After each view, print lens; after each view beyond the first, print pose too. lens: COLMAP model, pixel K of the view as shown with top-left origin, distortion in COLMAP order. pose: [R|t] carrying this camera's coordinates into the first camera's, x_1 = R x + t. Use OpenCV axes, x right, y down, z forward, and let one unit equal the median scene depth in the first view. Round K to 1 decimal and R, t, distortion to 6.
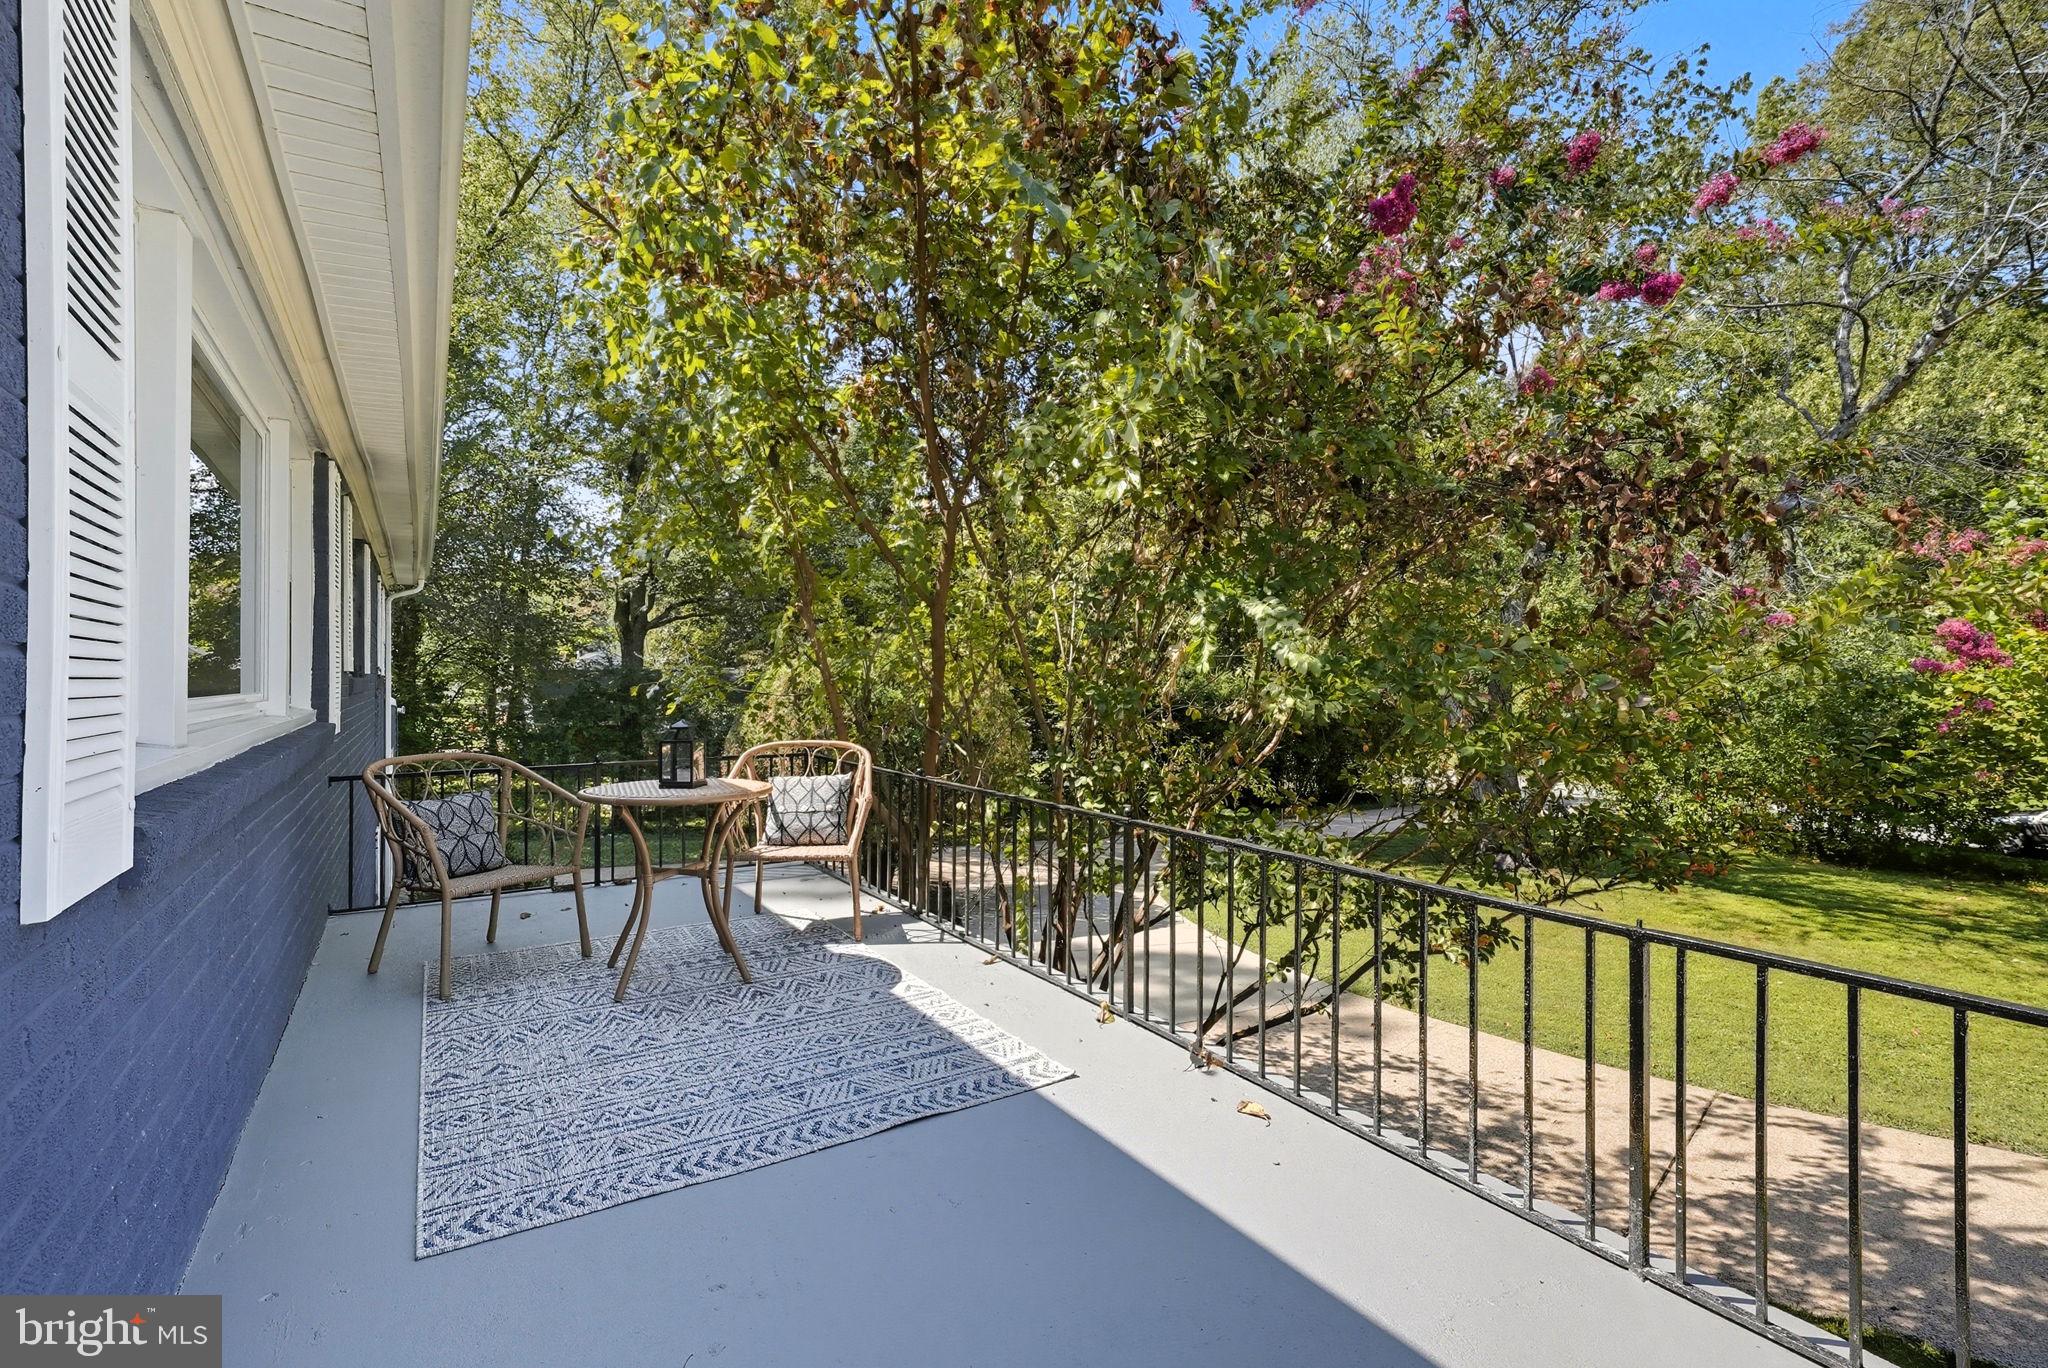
lens RADIAL K [[946.6, 0, 1021.9], [0, 946.6, 677.2], [0, 0, 1]] dist [0.000764, 0.000948]
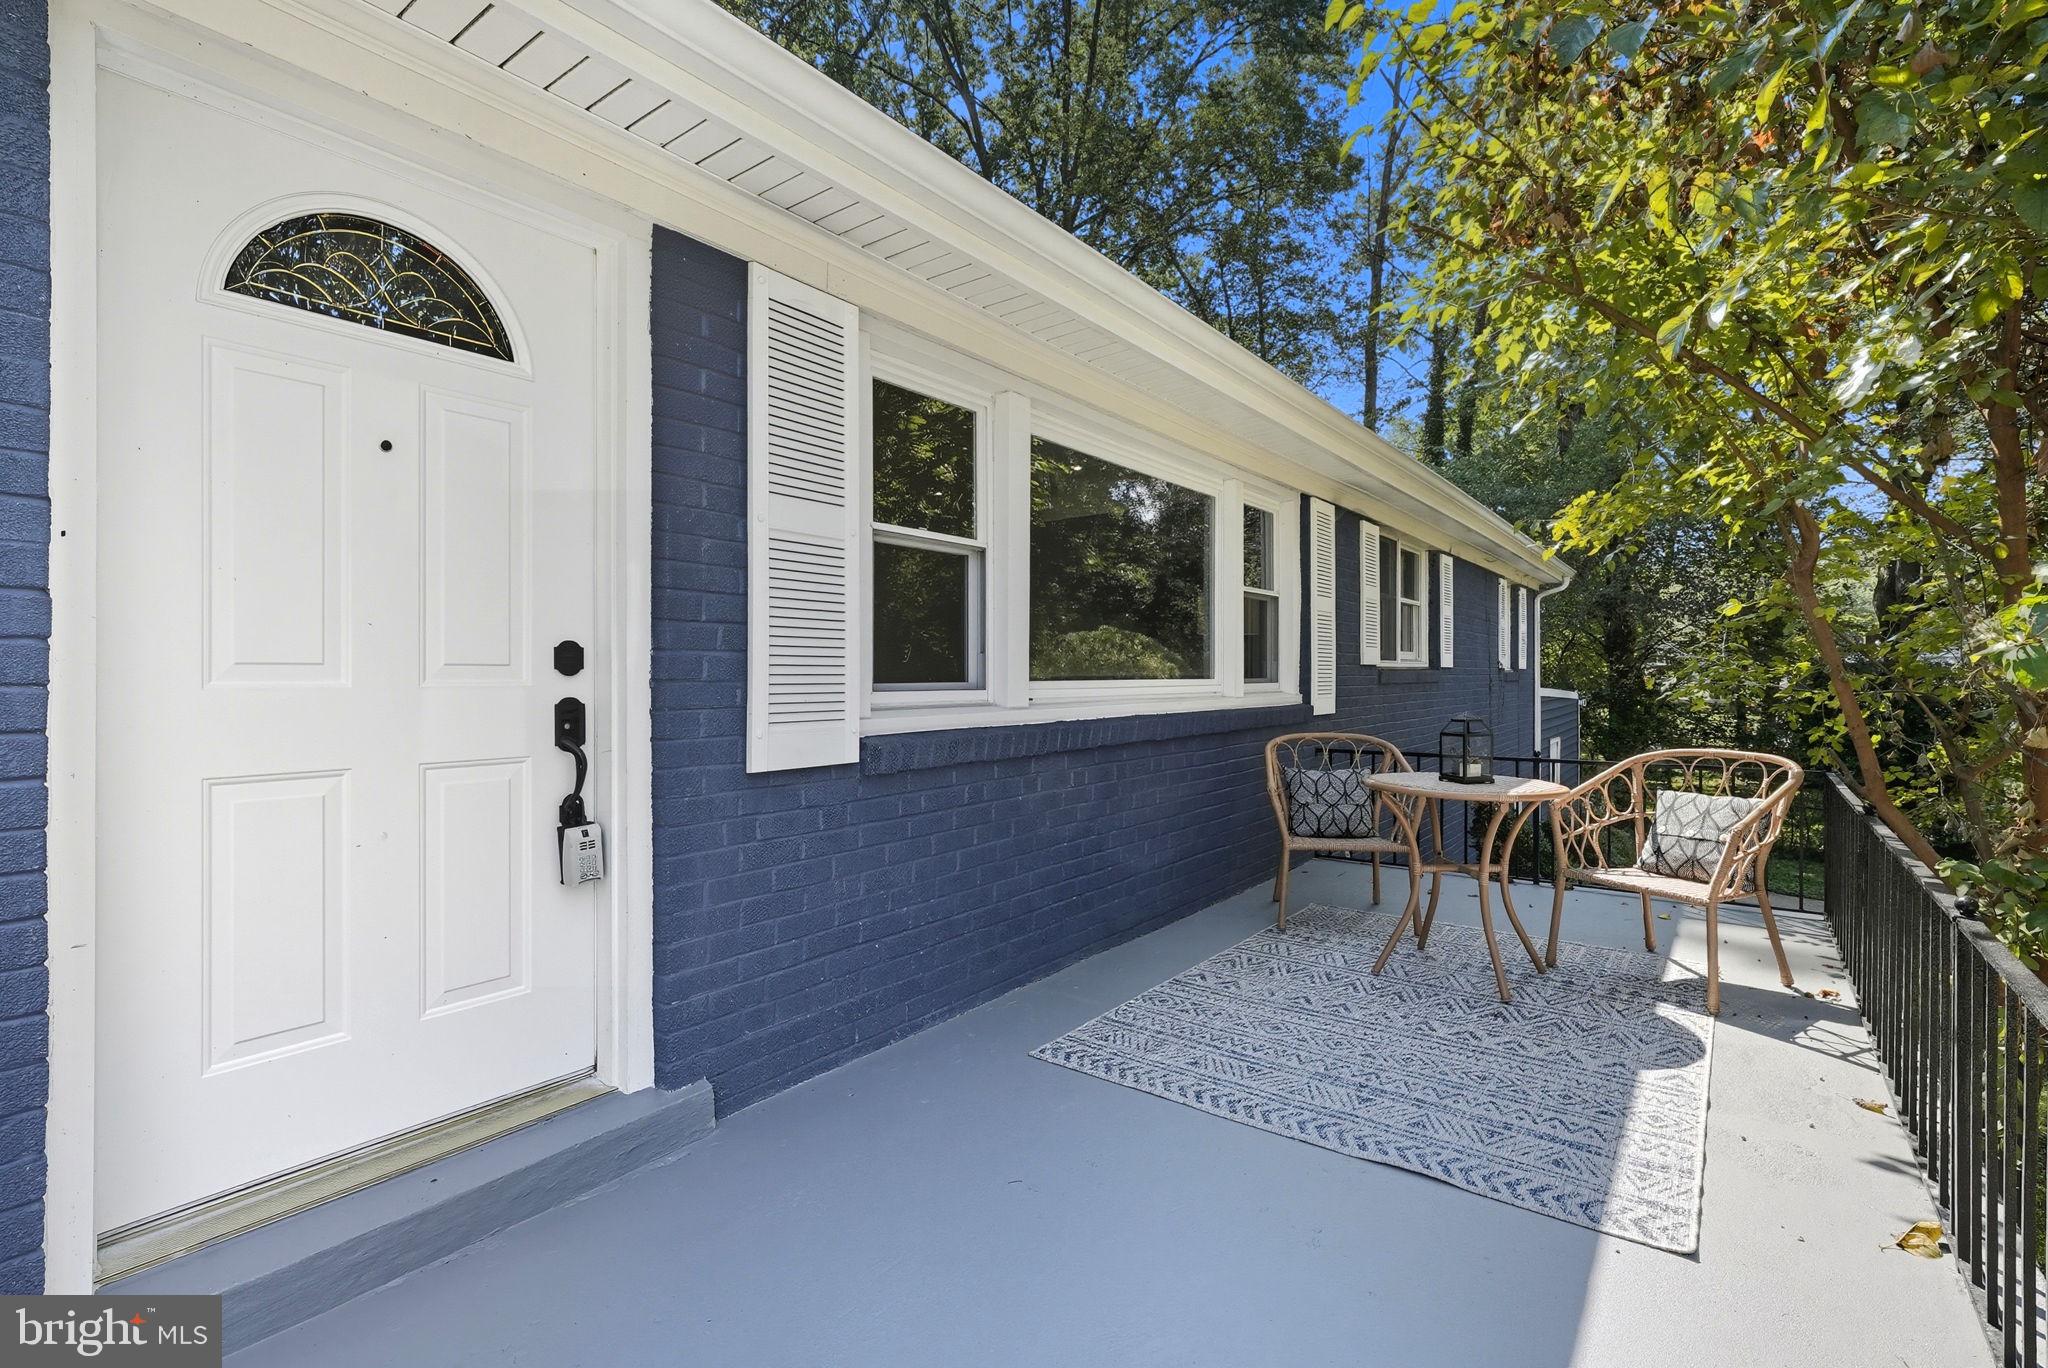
lens RADIAL K [[946.6, 0, 1021.9], [0, 946.6, 677.2], [0, 0, 1]] dist [0.000764, 0.000948]
pose [[0.356474, 0.009369, -0.934258, 0.421848], [-0.002390, 0.999956, 0.009116, 0.001682], [0.934302, -0.001017, 0.356481, 0.256165]]
